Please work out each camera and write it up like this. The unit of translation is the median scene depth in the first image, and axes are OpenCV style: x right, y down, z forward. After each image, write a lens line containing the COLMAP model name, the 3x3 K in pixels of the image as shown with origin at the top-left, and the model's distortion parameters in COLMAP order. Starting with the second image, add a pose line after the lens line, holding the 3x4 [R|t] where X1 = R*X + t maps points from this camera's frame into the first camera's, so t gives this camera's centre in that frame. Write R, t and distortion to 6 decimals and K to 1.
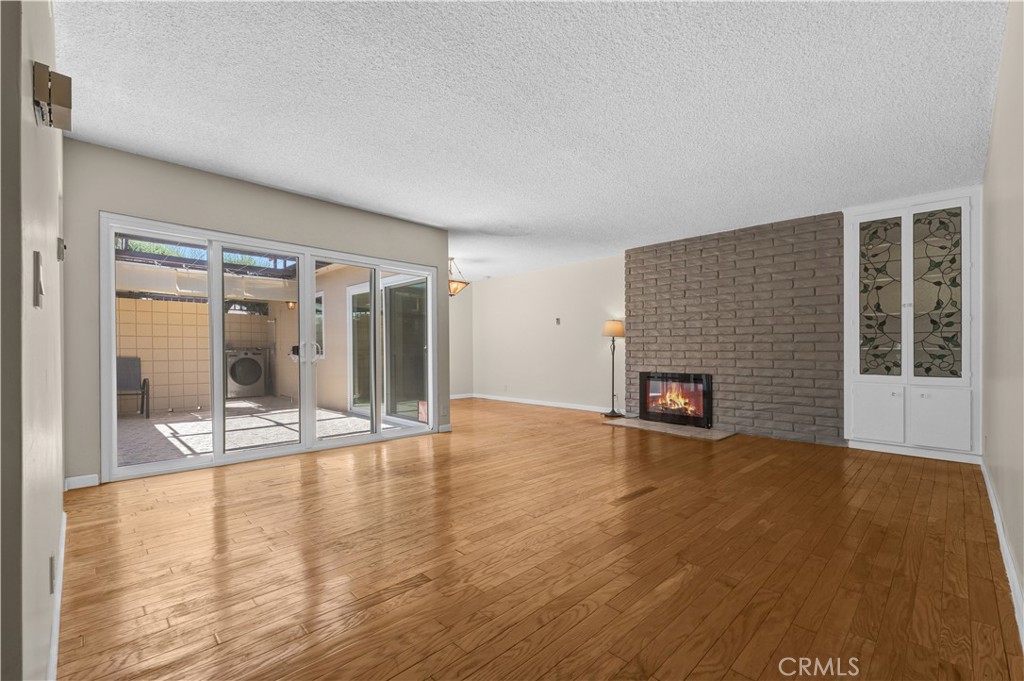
lens RADIAL K [[430.9, 0, 516.7], [0, 430.9, 353.4], [0, 0, 1]] dist [0.011964, -0.000156]
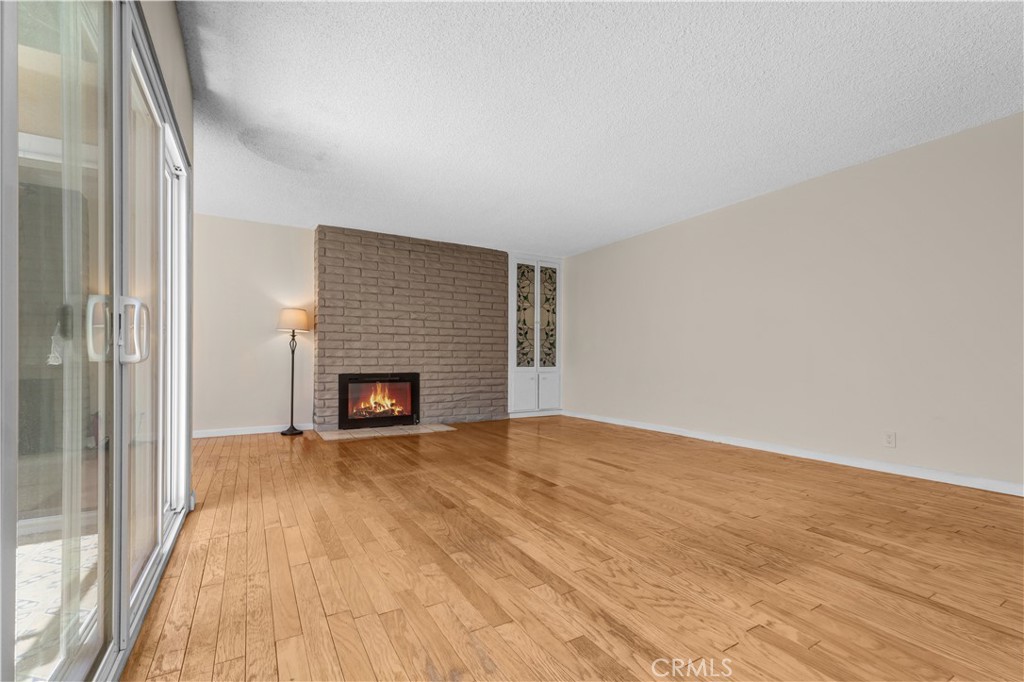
lens RADIAL K [[452.4, 0, 515.8], [0, 452.4, 355.2], [0, 0, 1]] dist [-0.003664, -0.000634]
pose [[0.249761, 0.004477, 0.968297, -0.623989], [0.004936, 0.999970, -0.005896, 0.016832], [-0.968295, 0.006252, 0.249731, 0.568593]]
